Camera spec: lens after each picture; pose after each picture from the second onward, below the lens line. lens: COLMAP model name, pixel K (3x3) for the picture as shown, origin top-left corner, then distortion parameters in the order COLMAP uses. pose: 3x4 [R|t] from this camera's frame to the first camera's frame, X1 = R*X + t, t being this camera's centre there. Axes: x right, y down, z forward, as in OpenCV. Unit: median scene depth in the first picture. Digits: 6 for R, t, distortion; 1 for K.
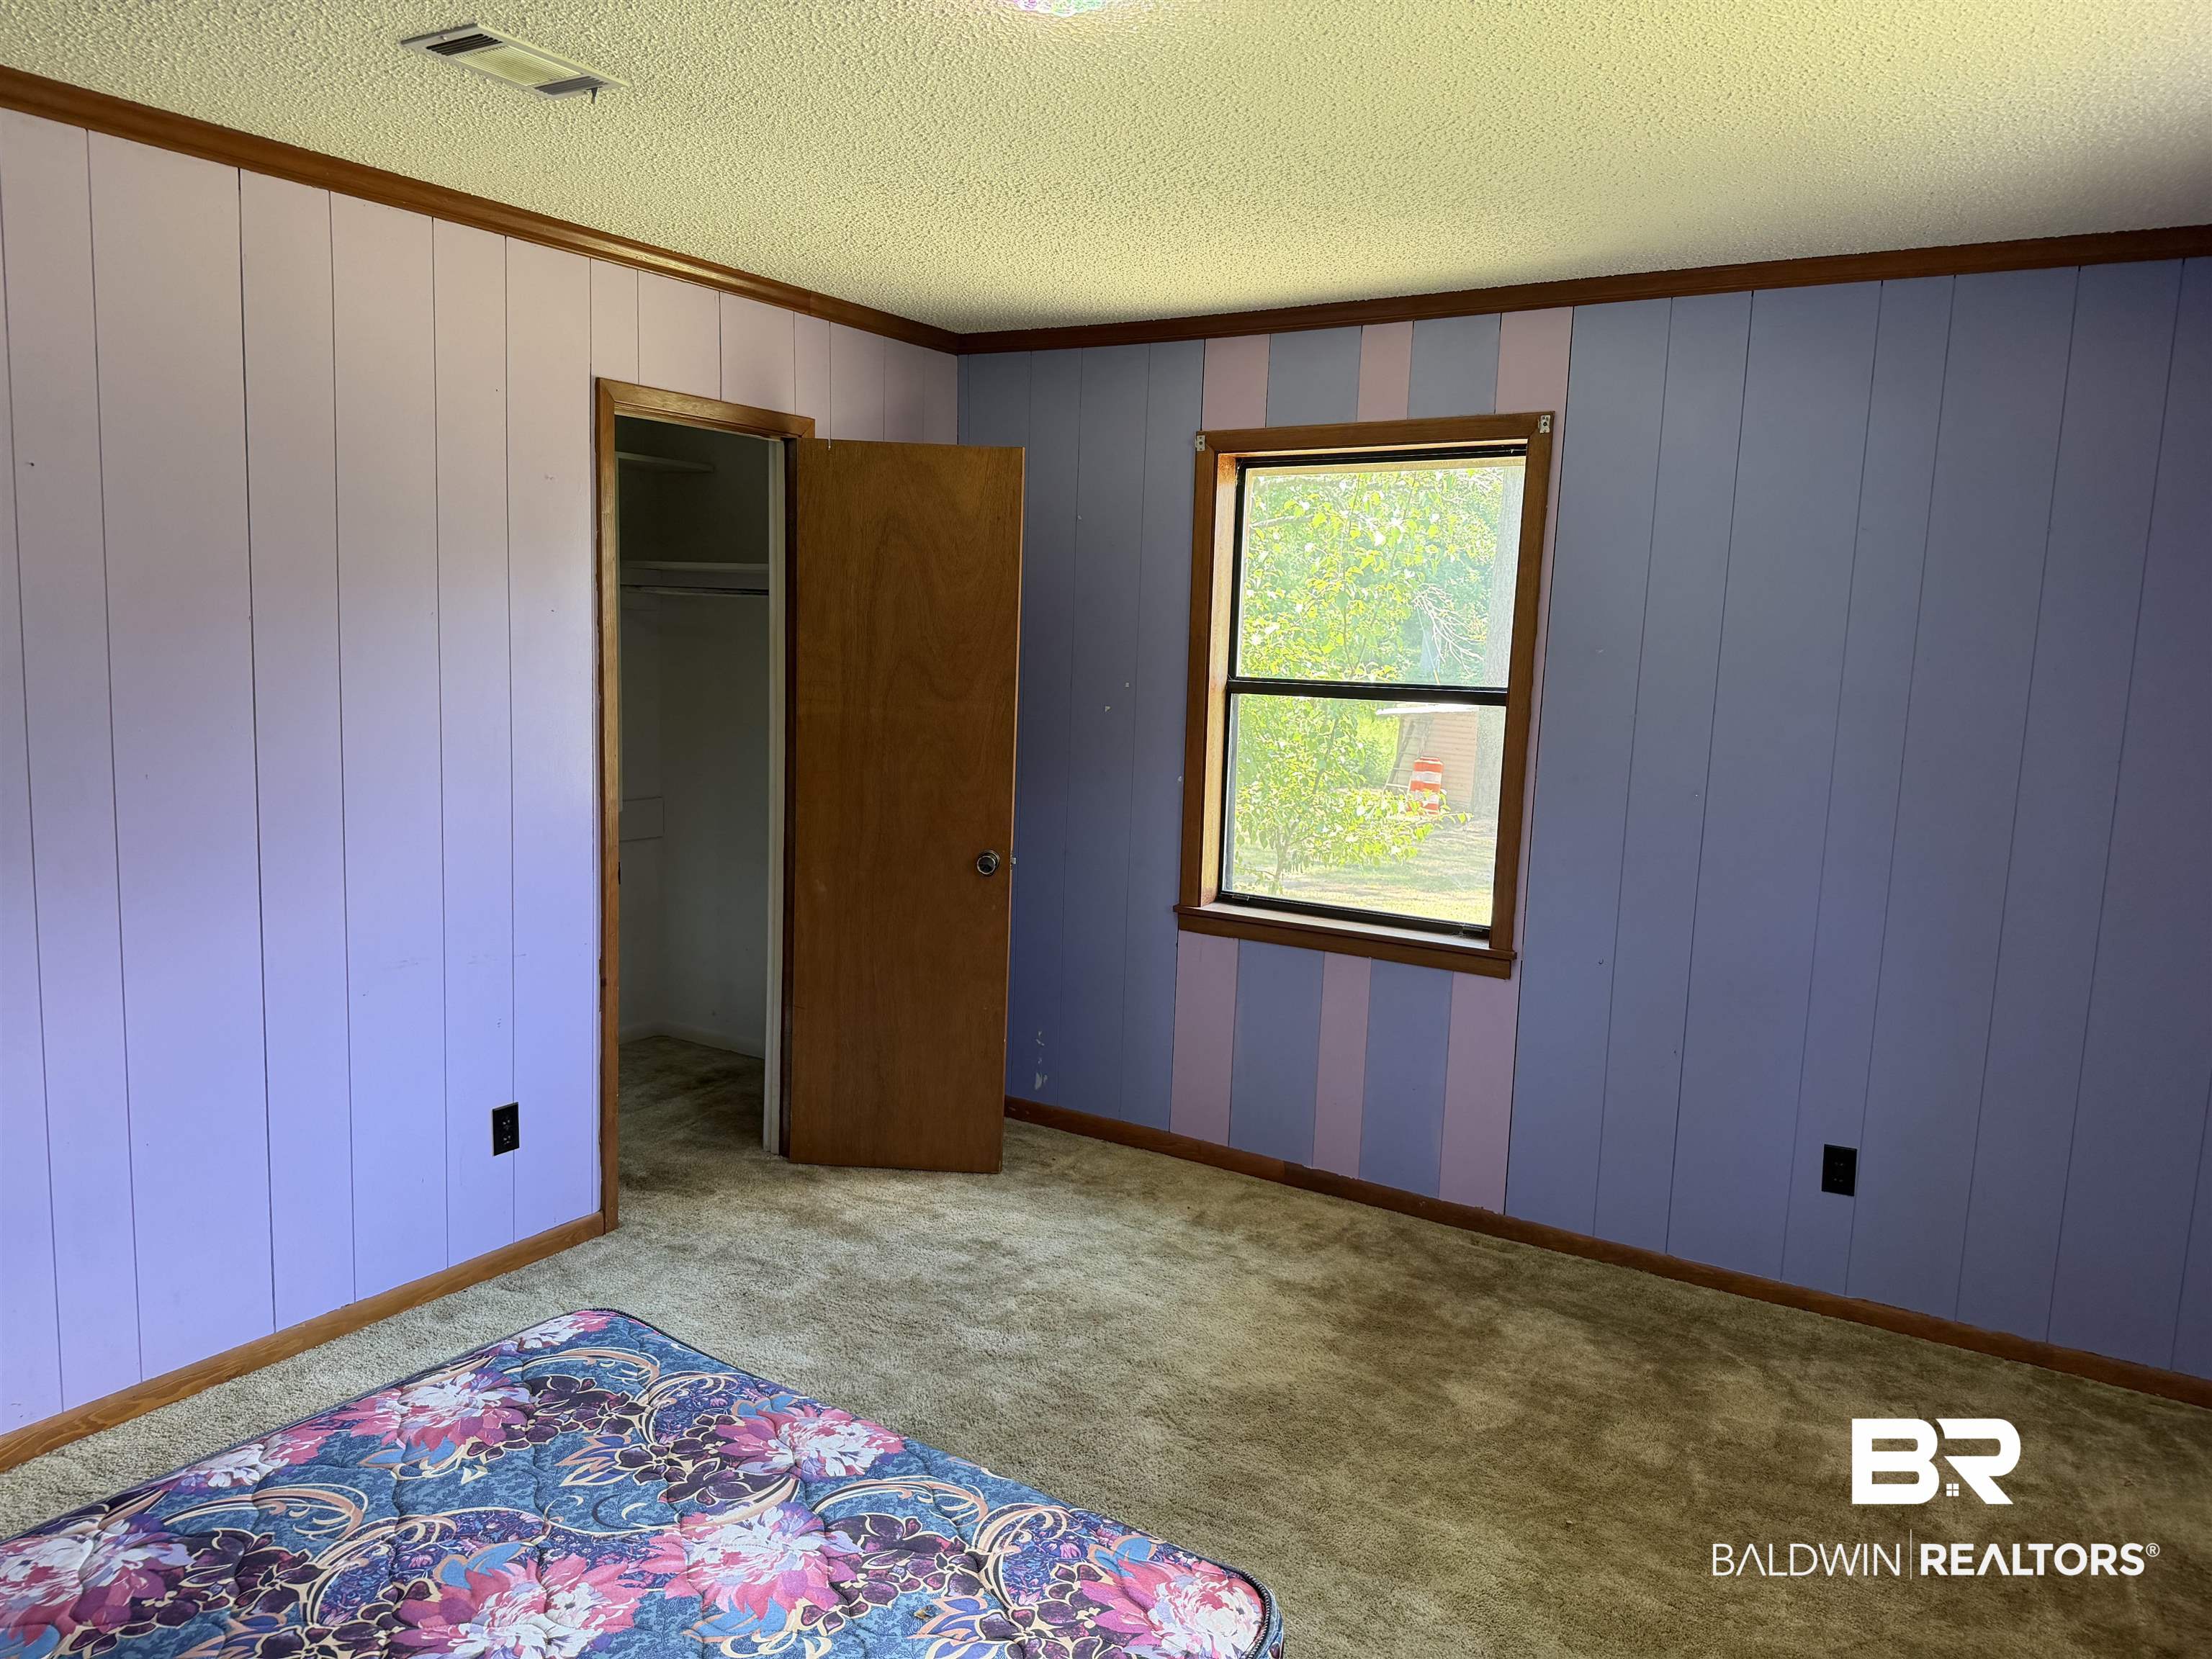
lens RADIAL K [[1539.5, 0, 1178.9], [0, 1539.5, 834.4], [0, 0, 1]] dist [0.053373, -0.082916]
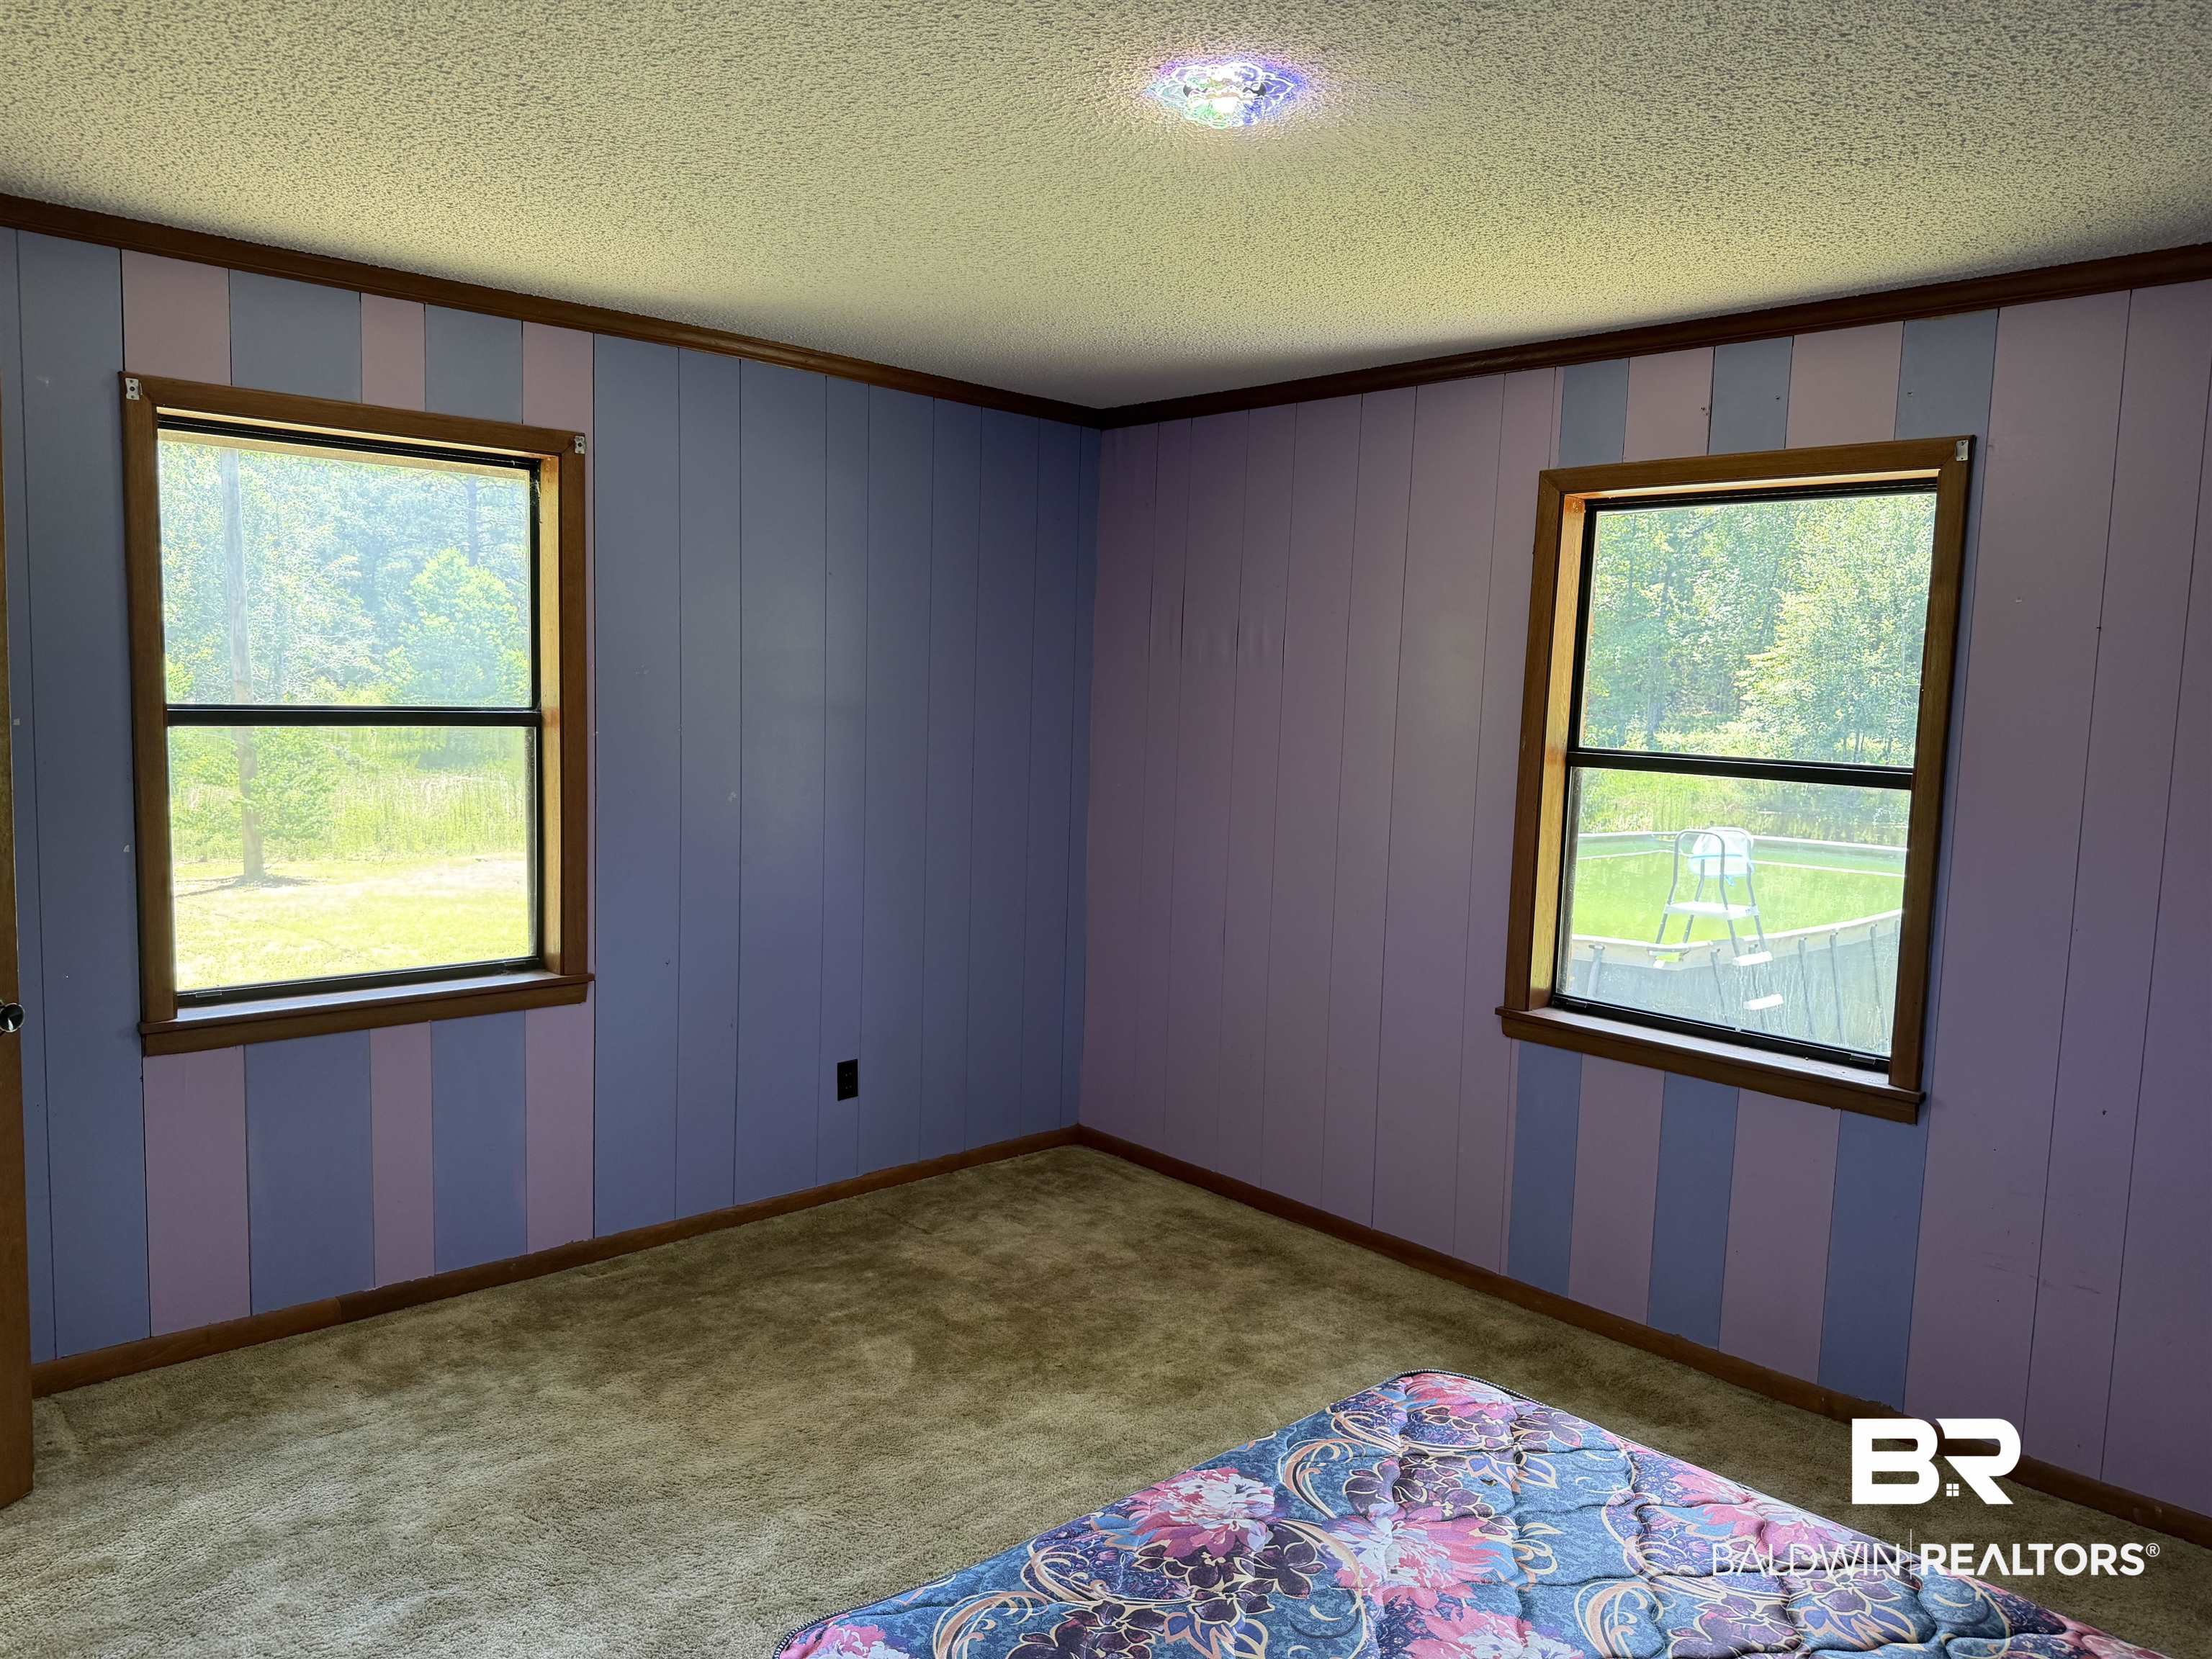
lens RADIAL K [[1539.5, 0, 993.6], [0, 1539.5, 830.9], [0, 0, 1]] dist [0.053373, -0.082916]
pose [[0.302840, -0.116146, 0.945938, -0.634450], [0.112707, 0.989946, 0.085467, -0.069945], [-0.946354, 0.080731, 0.312885, 0.435874]]
